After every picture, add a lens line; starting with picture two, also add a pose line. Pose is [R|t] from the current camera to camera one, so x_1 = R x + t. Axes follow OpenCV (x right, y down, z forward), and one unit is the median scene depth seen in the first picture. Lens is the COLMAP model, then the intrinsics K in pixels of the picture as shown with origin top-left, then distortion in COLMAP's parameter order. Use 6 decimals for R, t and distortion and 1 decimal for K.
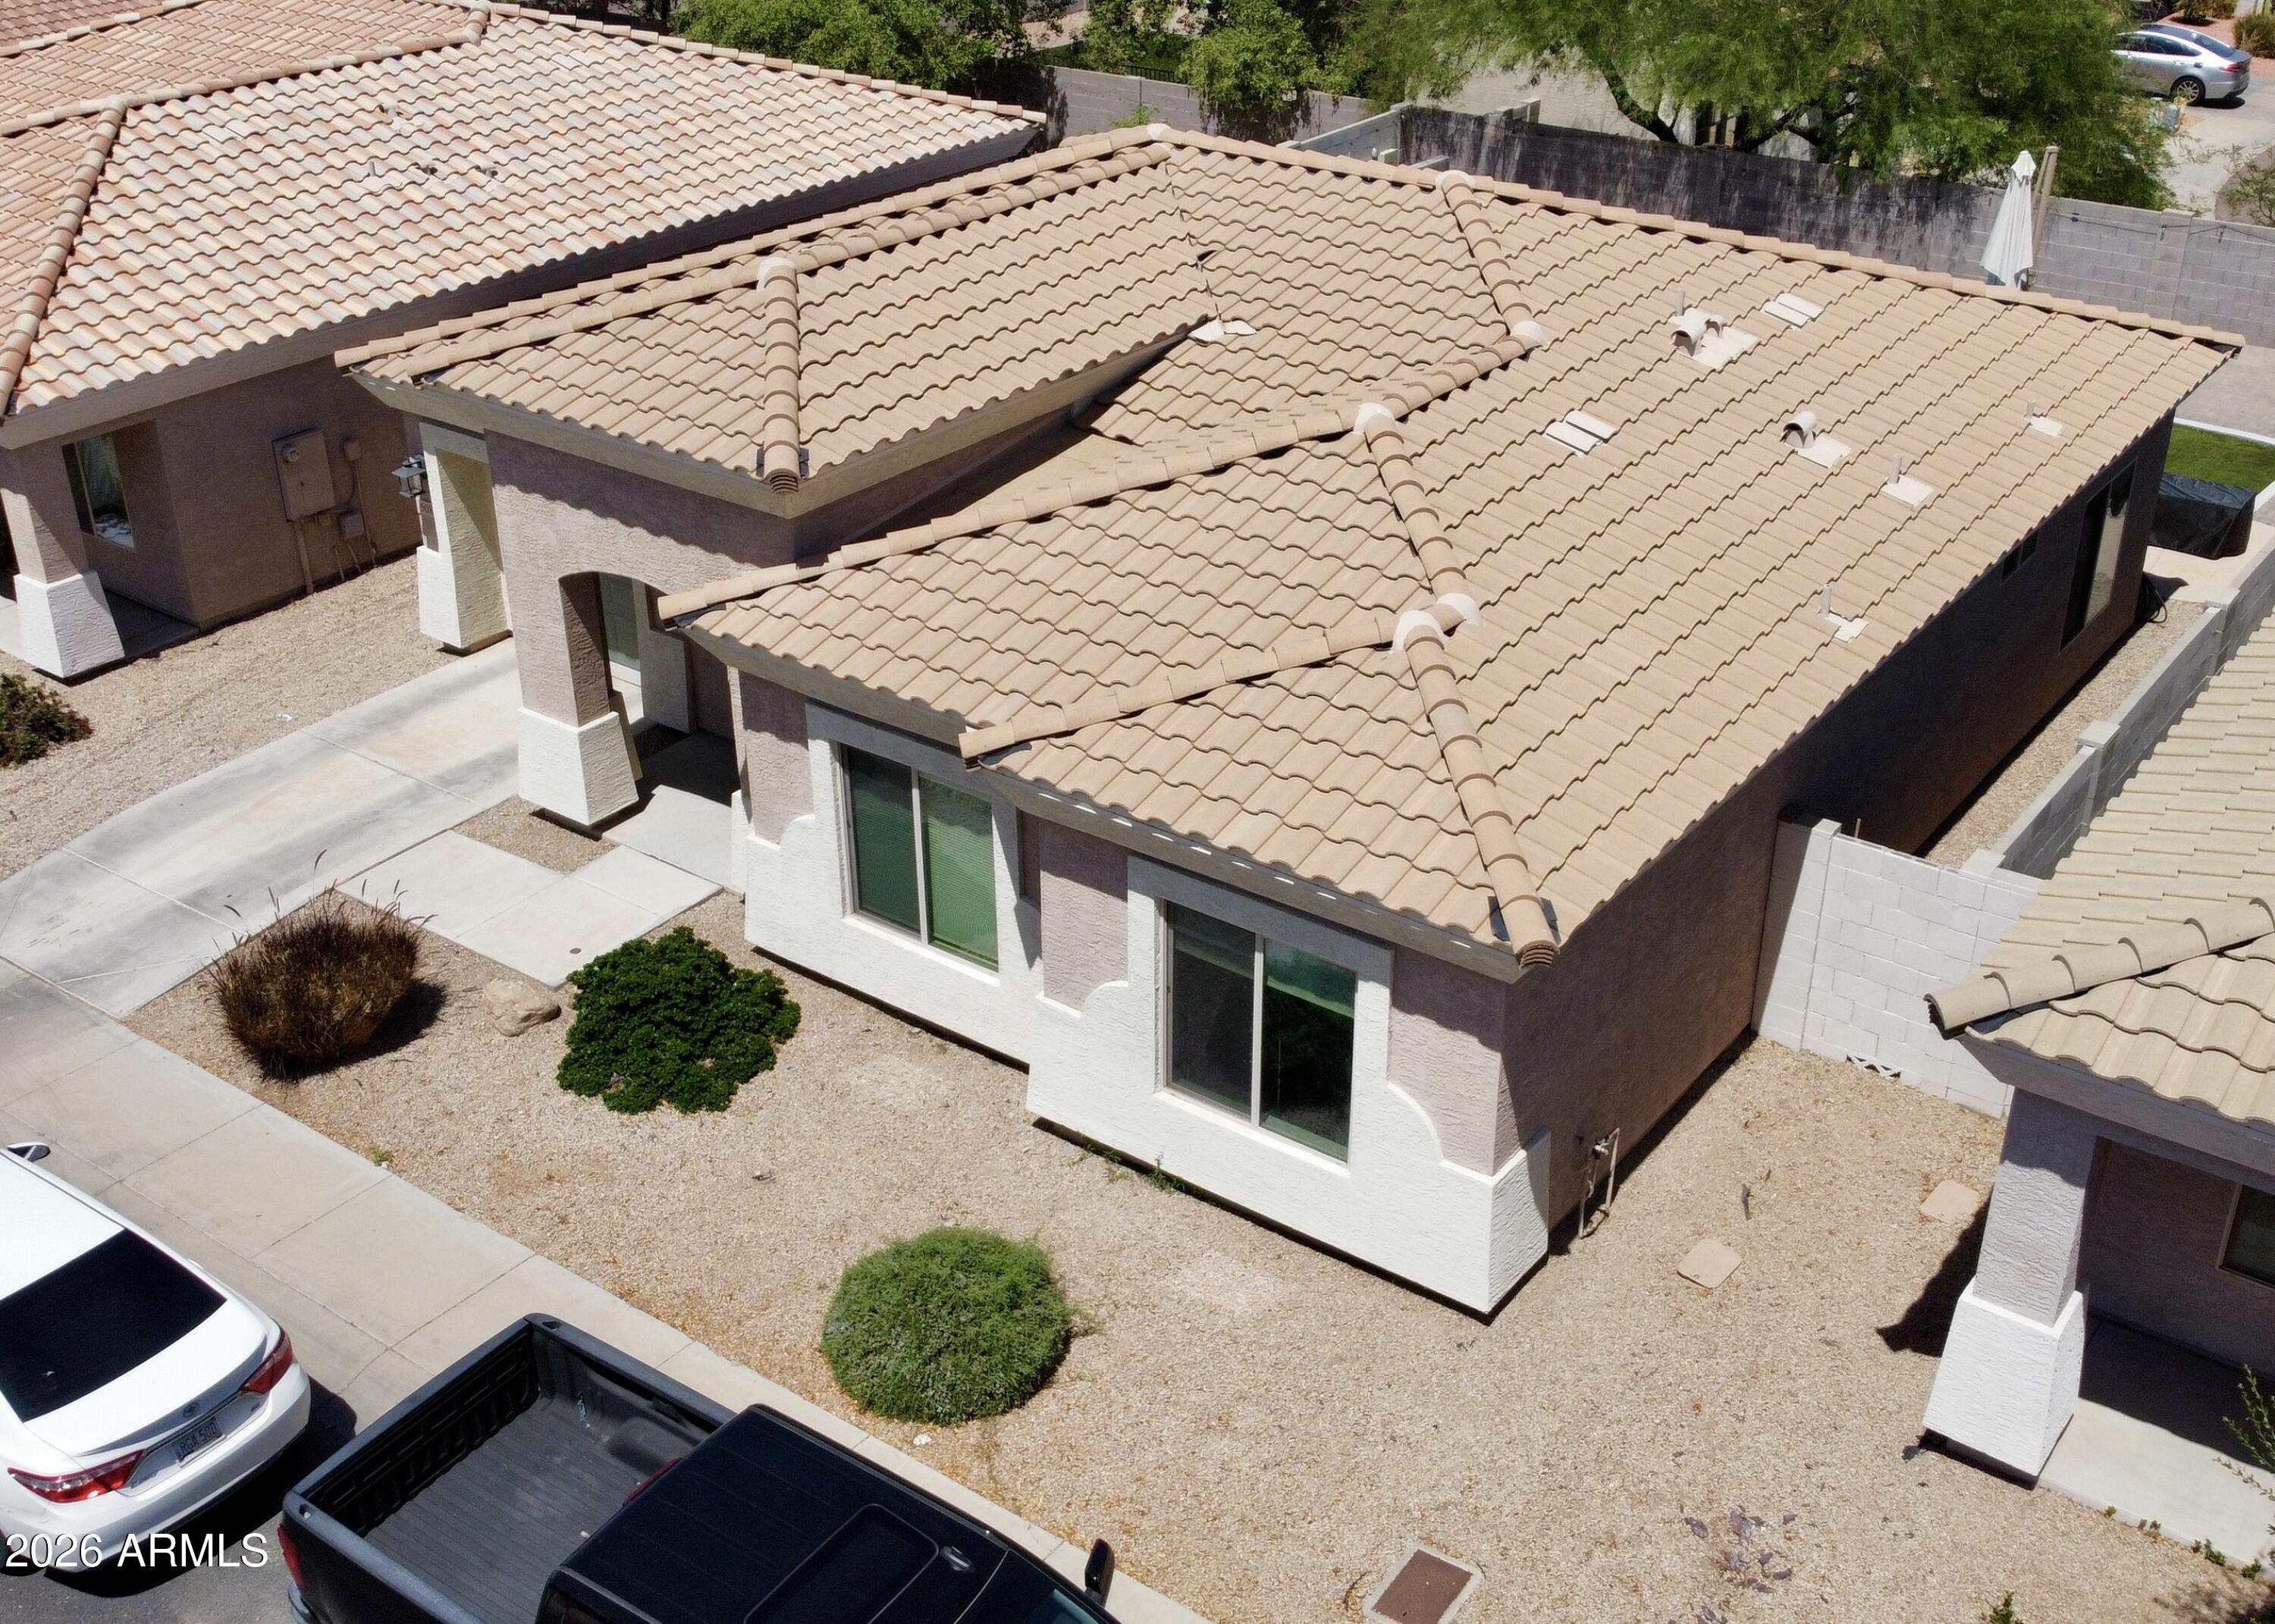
lens RADIAL K [[2457.7, 0, 1137.5], [0, 2457.7, 812.0], [0, 0, 1]] dist [0.004477, -0.006451]
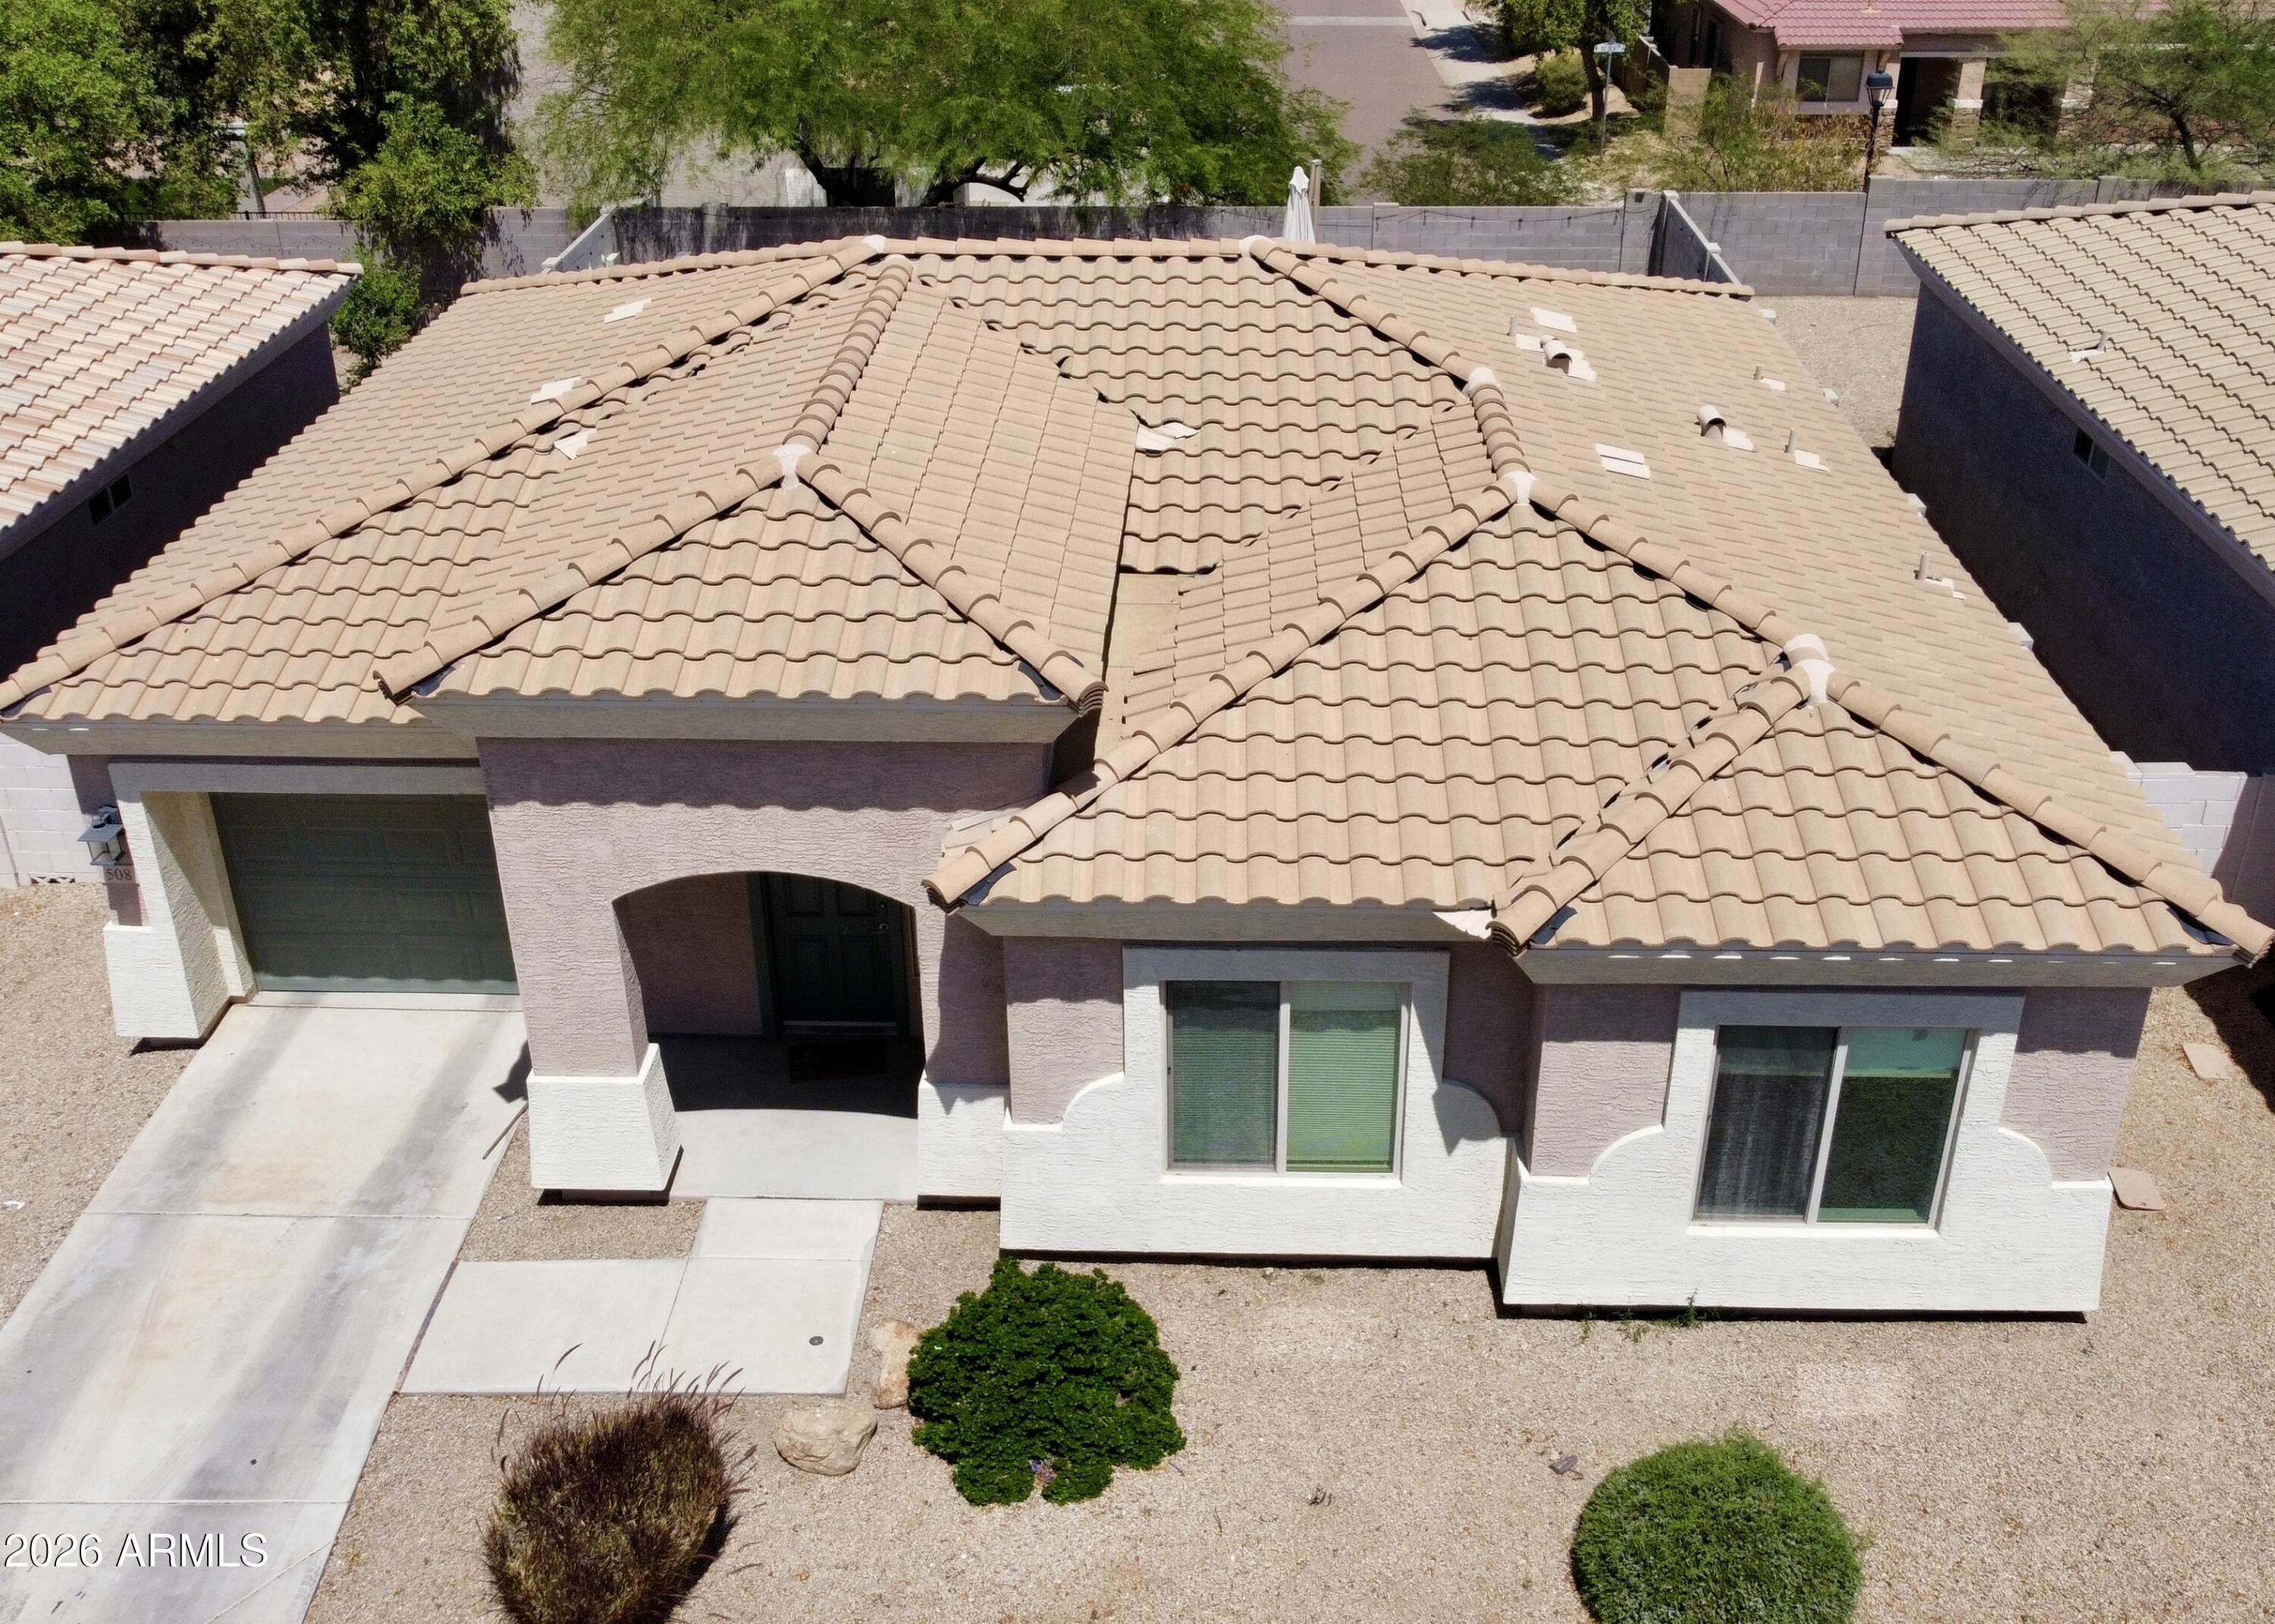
lens RADIAL K [[2225.1, 0, 1164.7], [0, 2225.1, 814.4], [0, 0, 1]] dist [-0.000029, -0.030637]
pose [[0.812980, -0.270707, 0.515539, -0.486014], [0.271400, 0.959475, 0.075831, -0.137461], [-0.515175, 0.078268, 0.853504, 0.333214]]
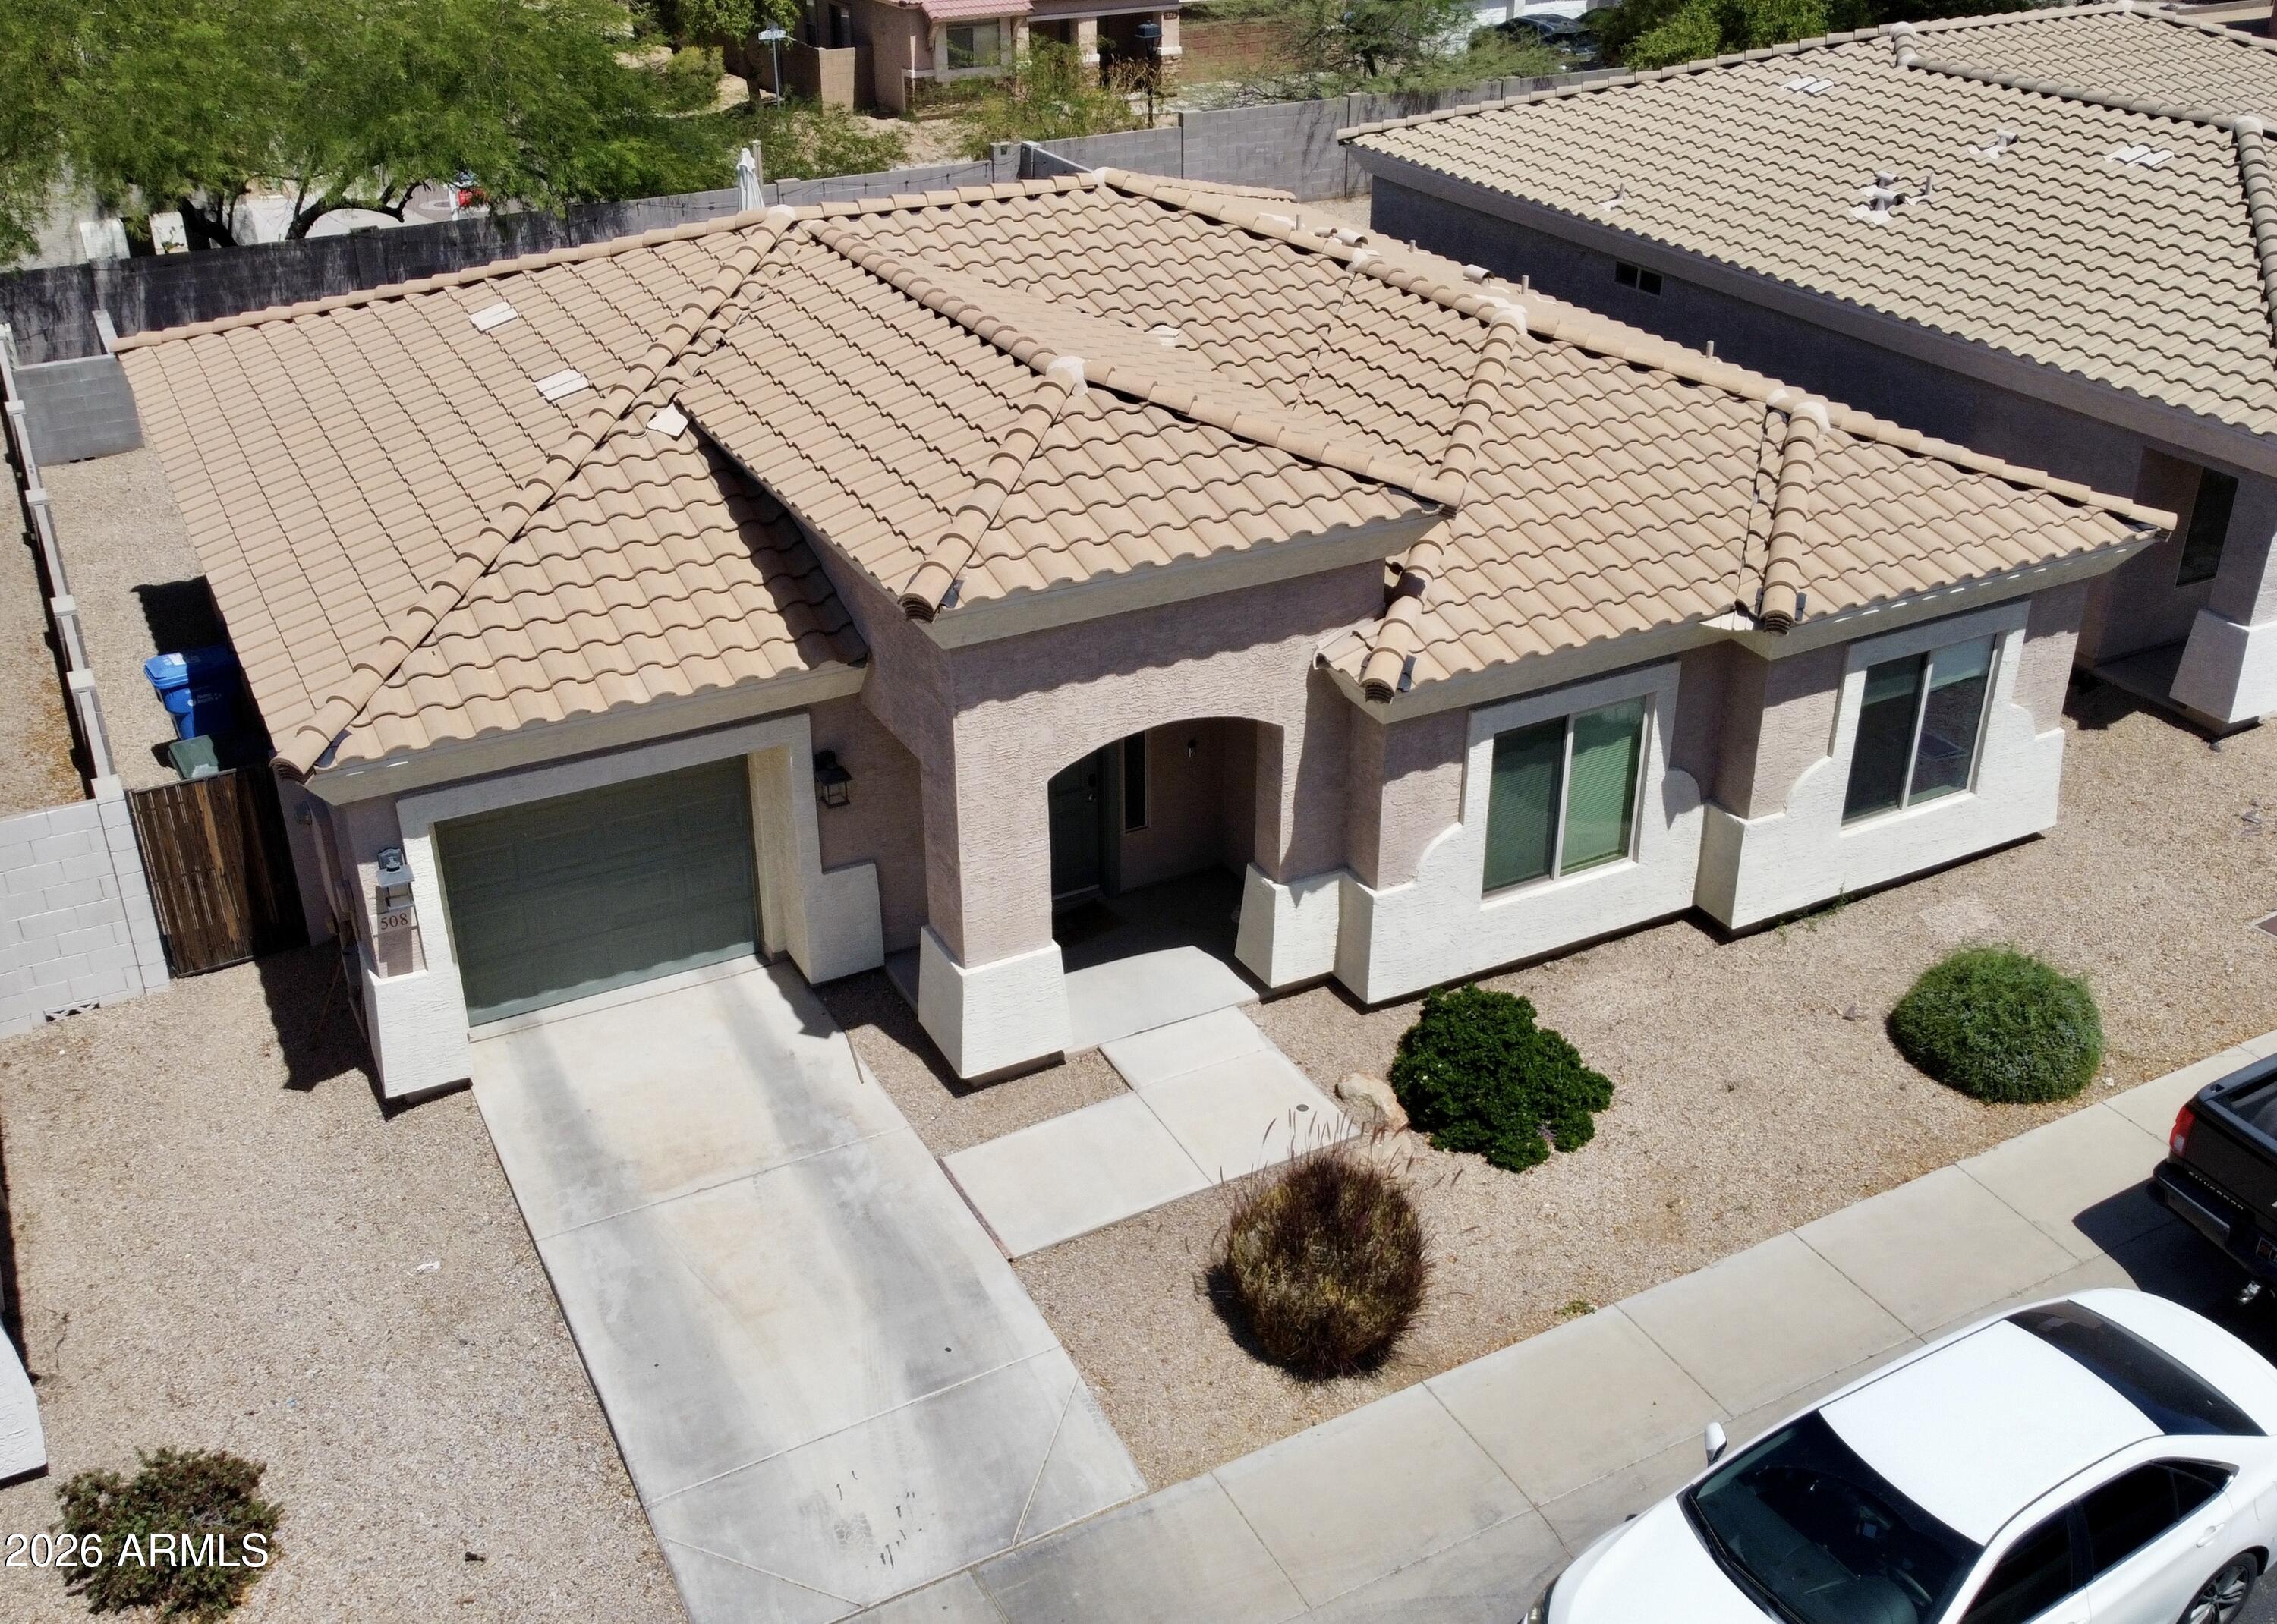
lens RADIAL K [[2227.1, 0, 1165.7], [0, 2227.1, 814.4], [0, 0, 1]] dist [-0.000029, -0.030637]
pose [[0.410957, -0.420278, 0.809000, -0.922579], [0.424996, 0.873390, 0.237839, -0.272465], [-0.806531, 0.246080, 0.537543, 0.598124]]
